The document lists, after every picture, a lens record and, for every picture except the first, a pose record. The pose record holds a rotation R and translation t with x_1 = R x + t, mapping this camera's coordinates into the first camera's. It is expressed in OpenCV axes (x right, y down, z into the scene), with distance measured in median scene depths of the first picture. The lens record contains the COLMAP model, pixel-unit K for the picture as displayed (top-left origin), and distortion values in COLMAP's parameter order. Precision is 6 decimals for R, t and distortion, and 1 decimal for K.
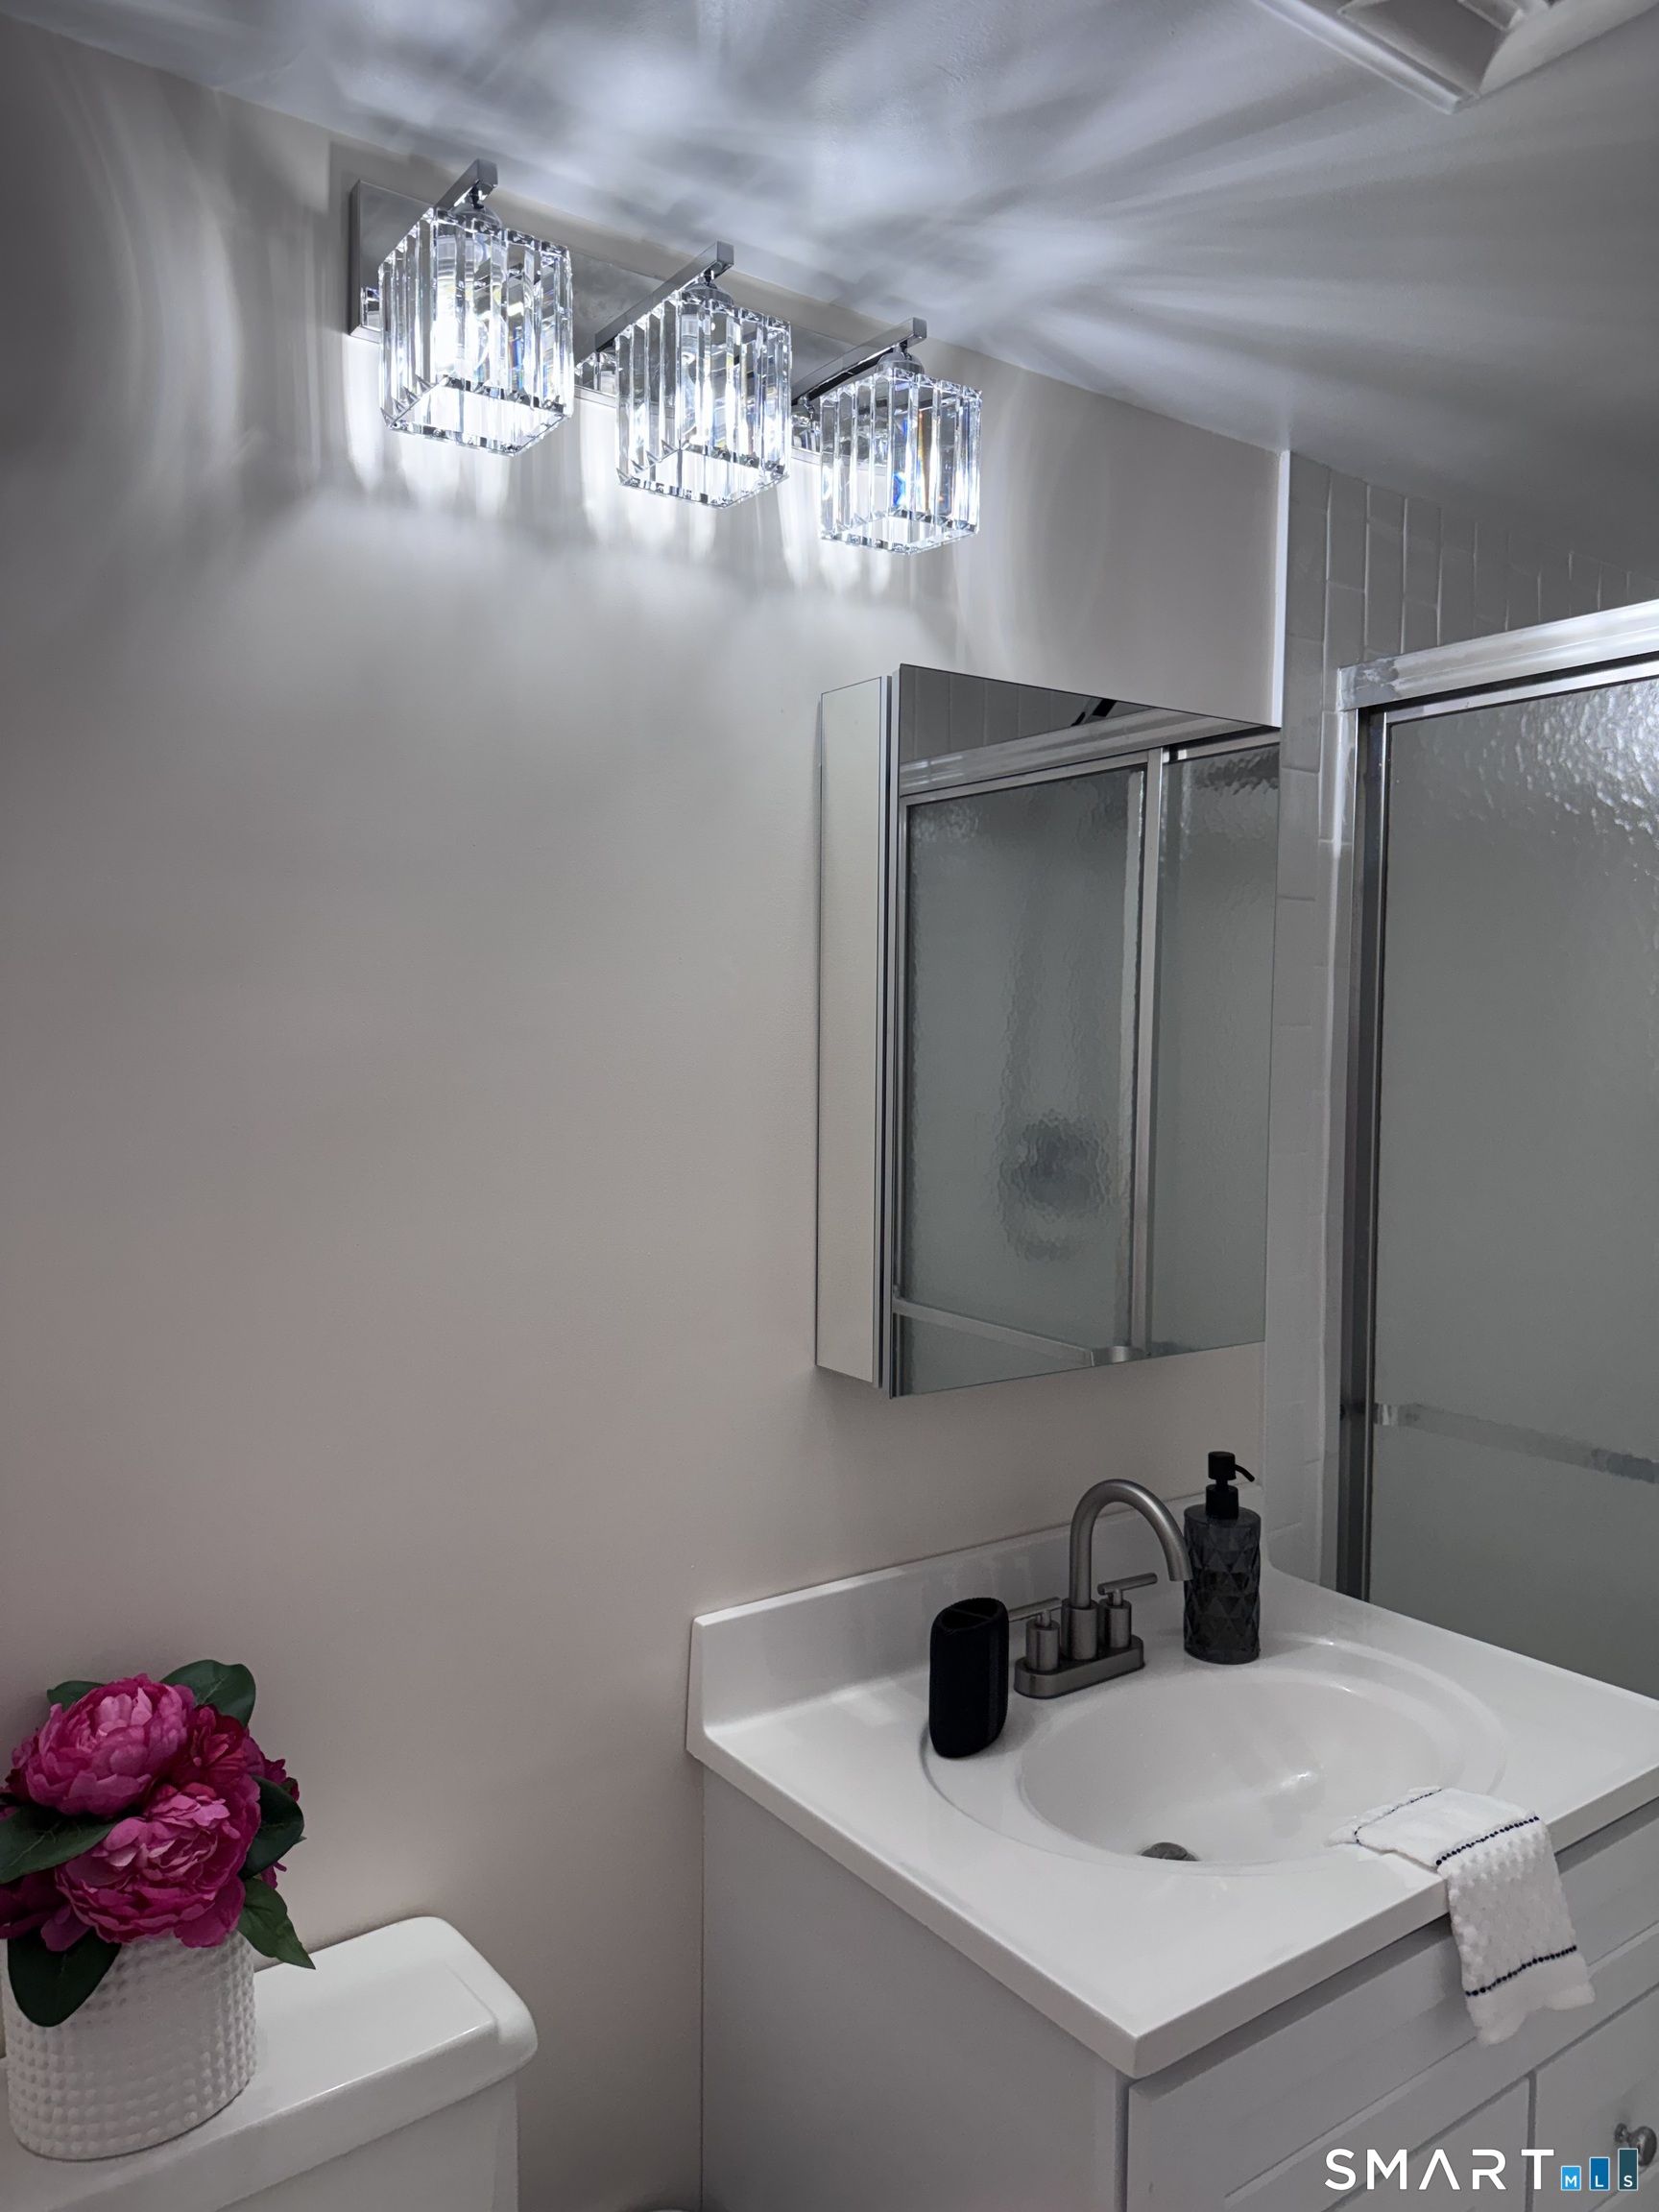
lens RADIAL K [[1558.6, 0, 823.3], [0, 1558.6, 1104.5], [0, 0, 1]] dist [-0.004902, -0.001887]
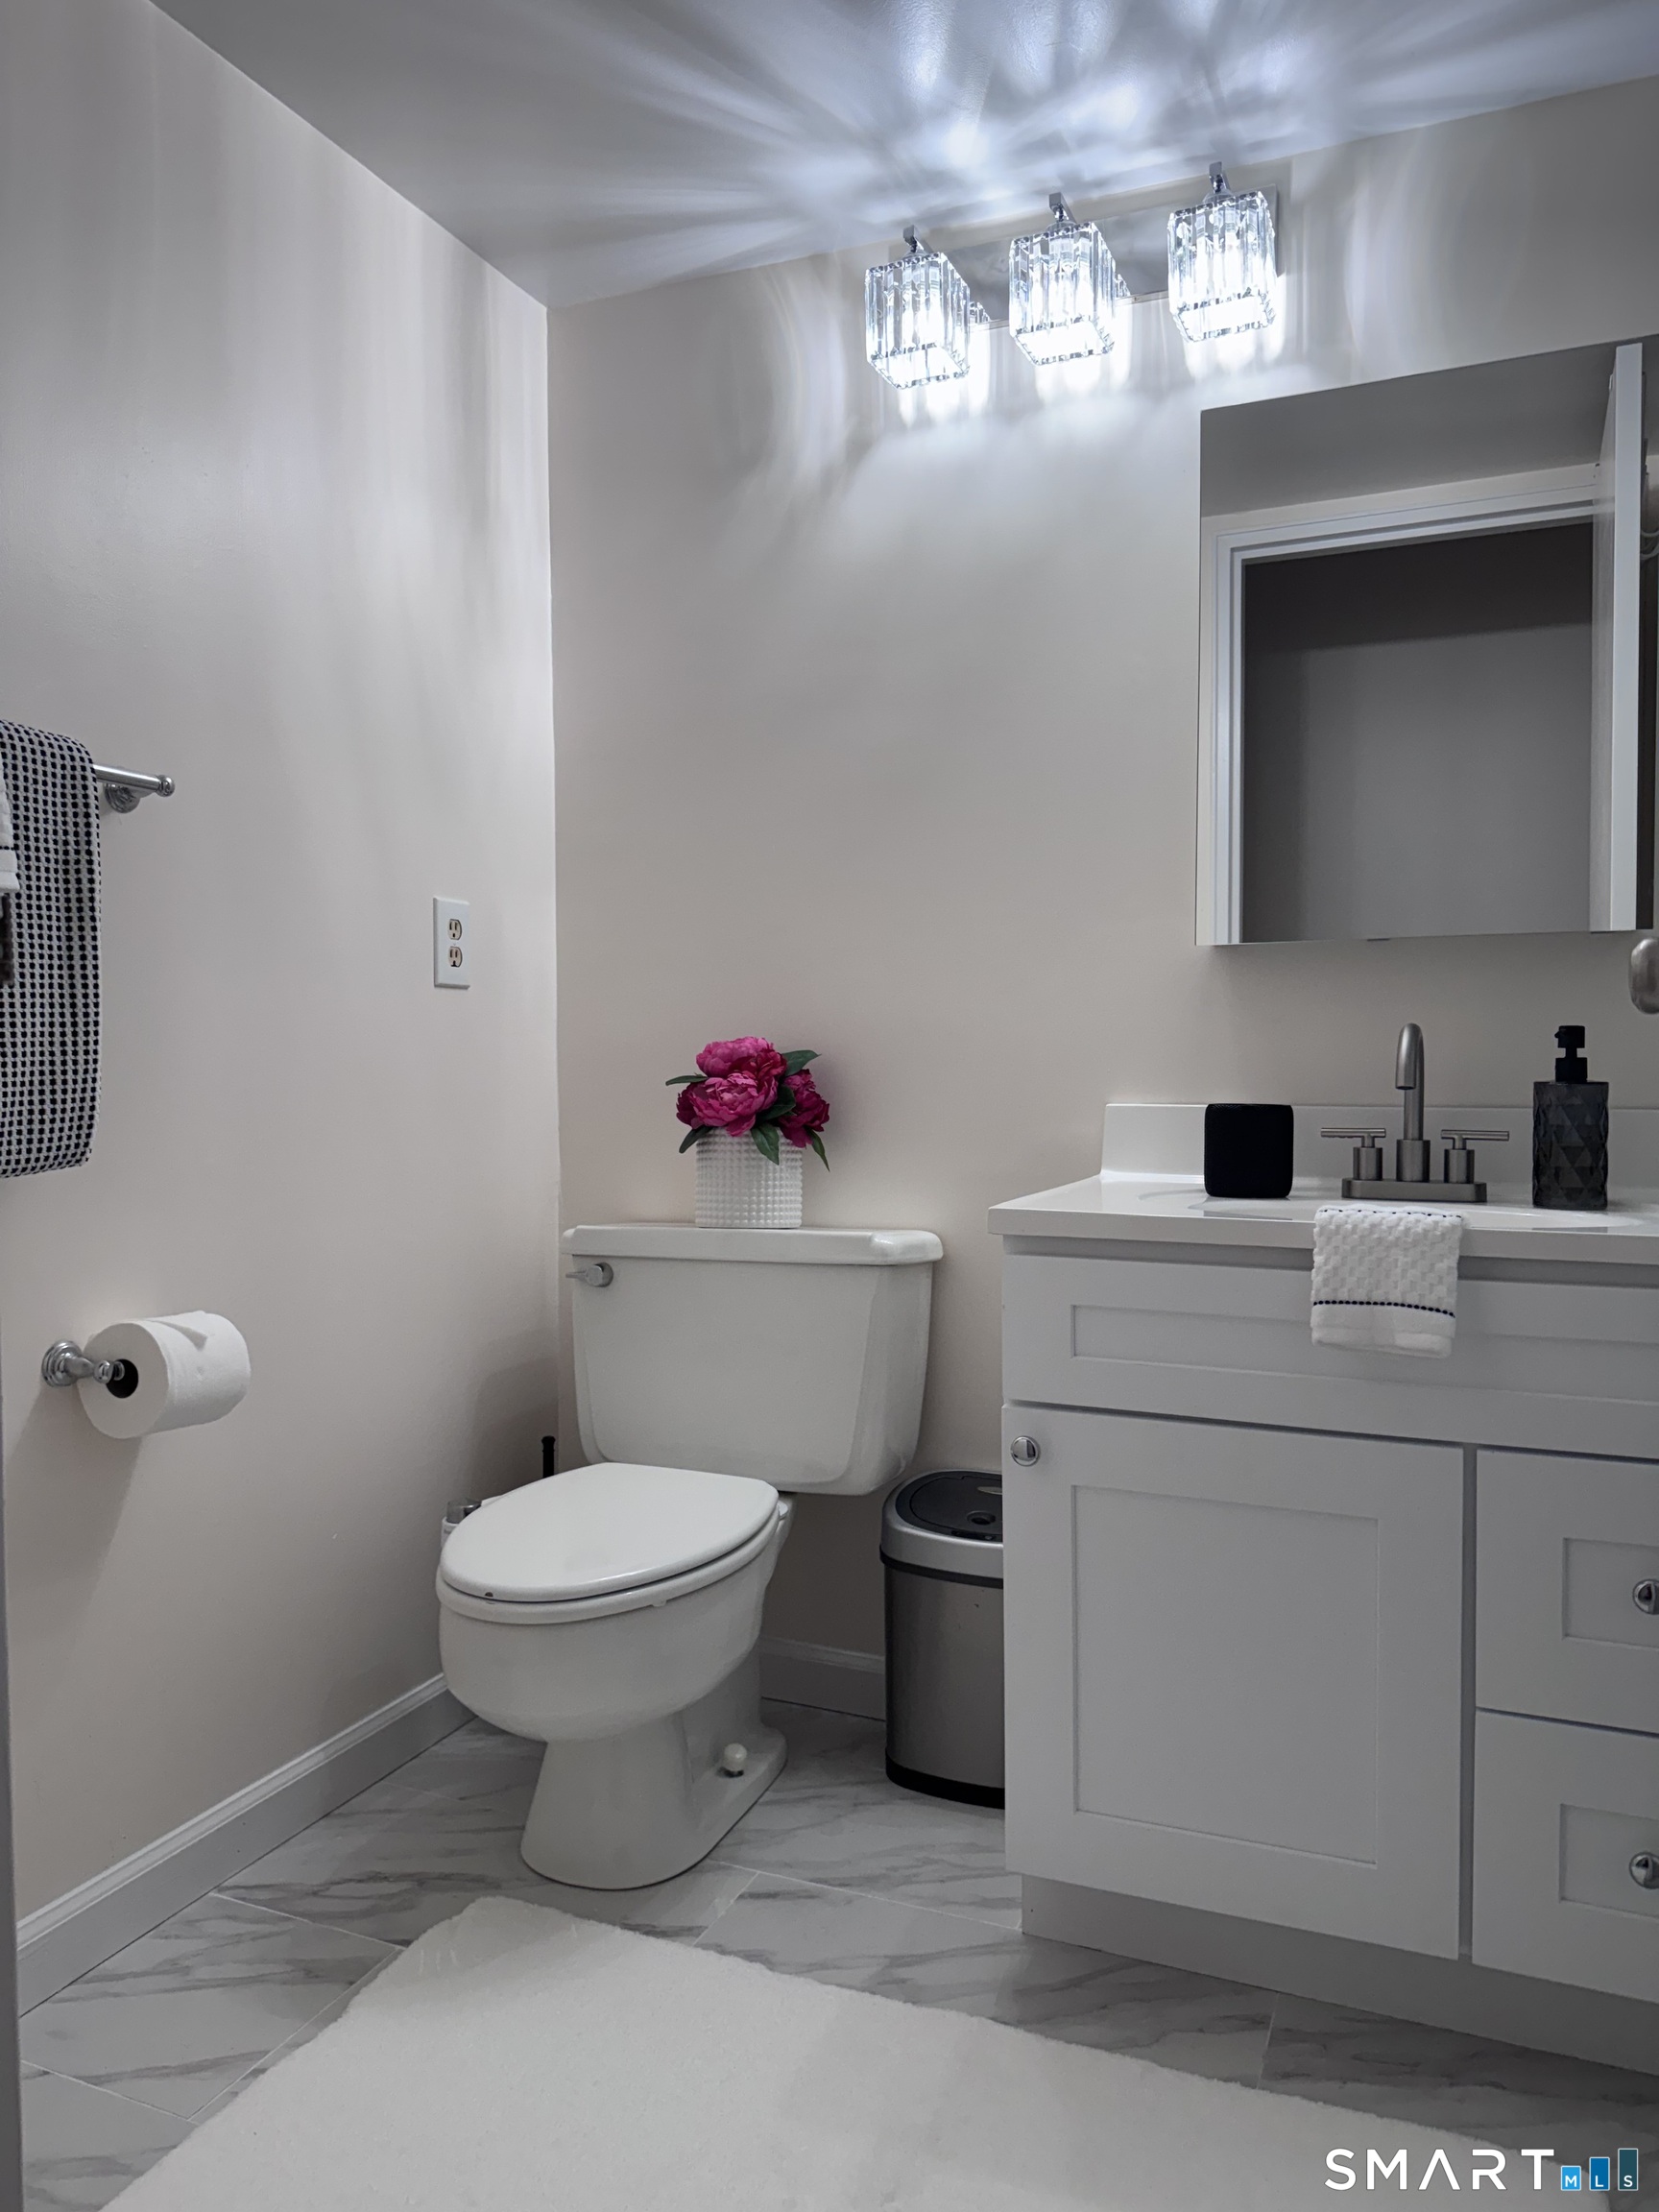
lens RADIAL K [[1558.6, 0, 823.3], [0, 1558.6, 1104.5], [0, 0, 1]] dist [-0.004902, -0.001887]
pose [[0.522123, 0.024946, -0.852505, 1.141008], [-0.030087, 0.999489, 0.010820, 0.353976], [0.852339, 0.020000, 0.522607, -0.018098]]
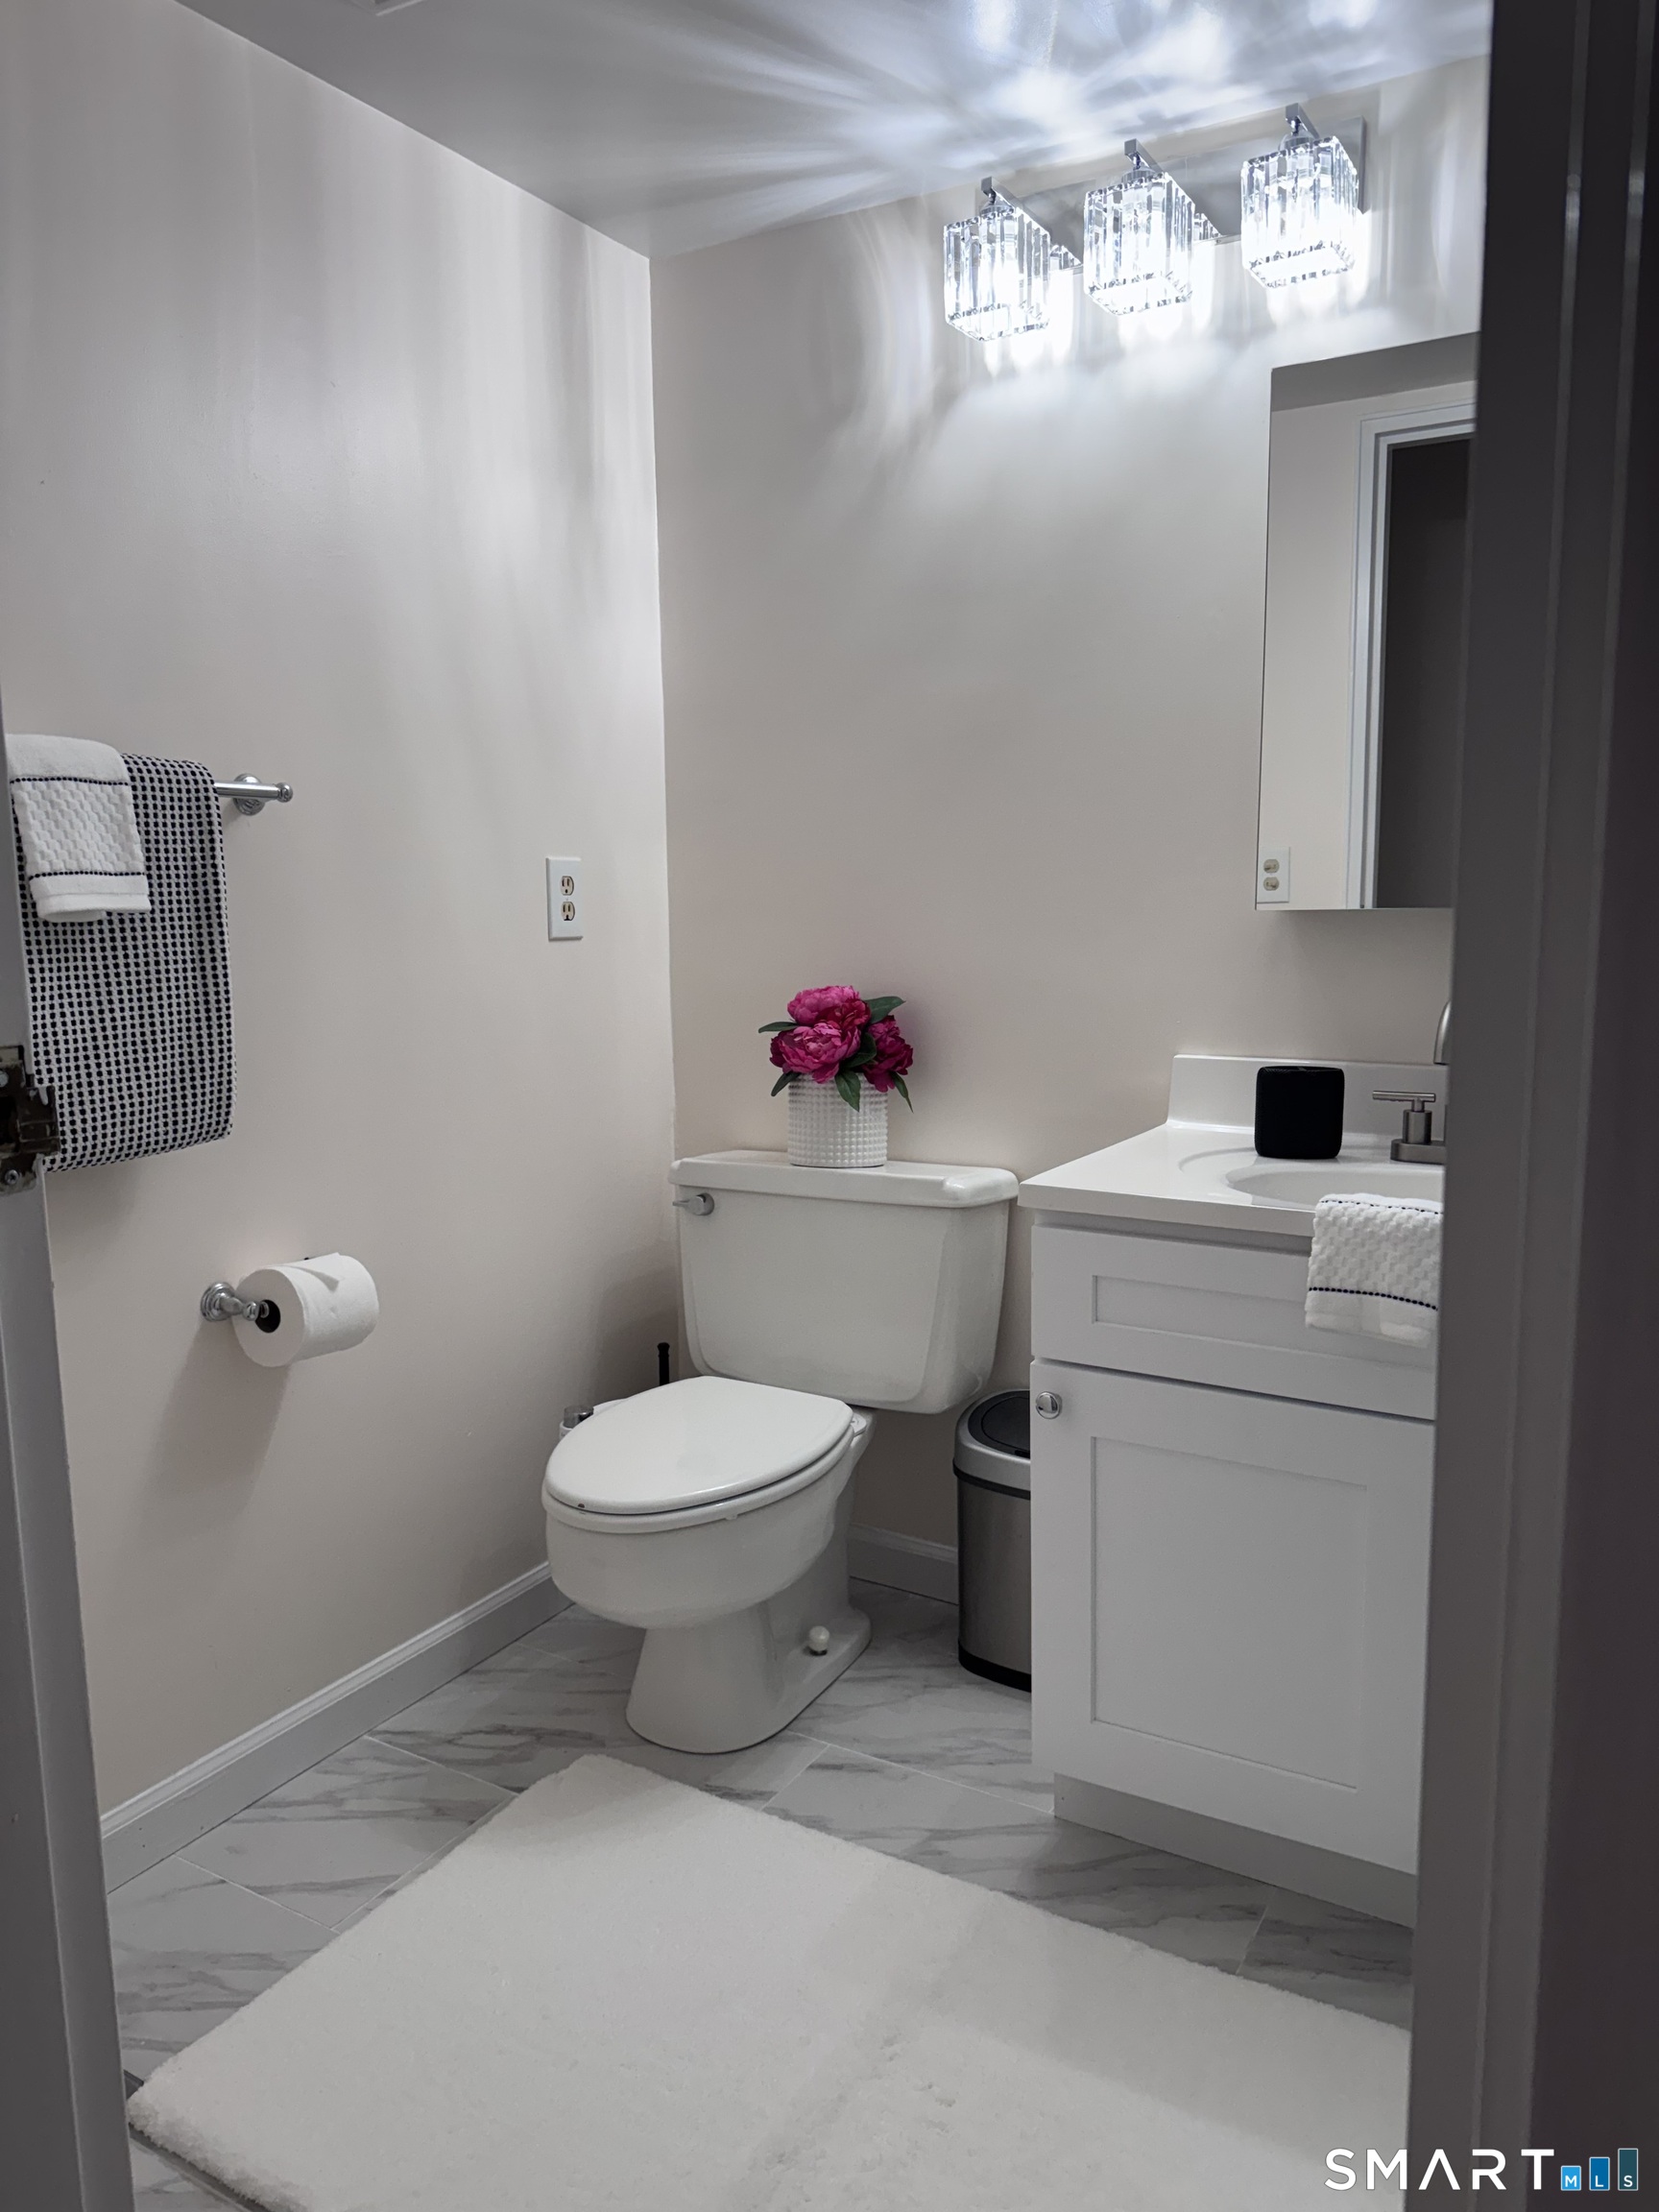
lens RADIAL K [[1542.3, 0, 829.5], [0, 1542.3, 1106.0], [0, 0, 1]] dist [0.010625, -0.028115]
pose [[0.411619, 0.119992, -0.903422, 1.276435], [-0.024648, 0.992398, 0.120580, 0.225653], [0.911023, -0.027365, 0.411447, 0.049986]]
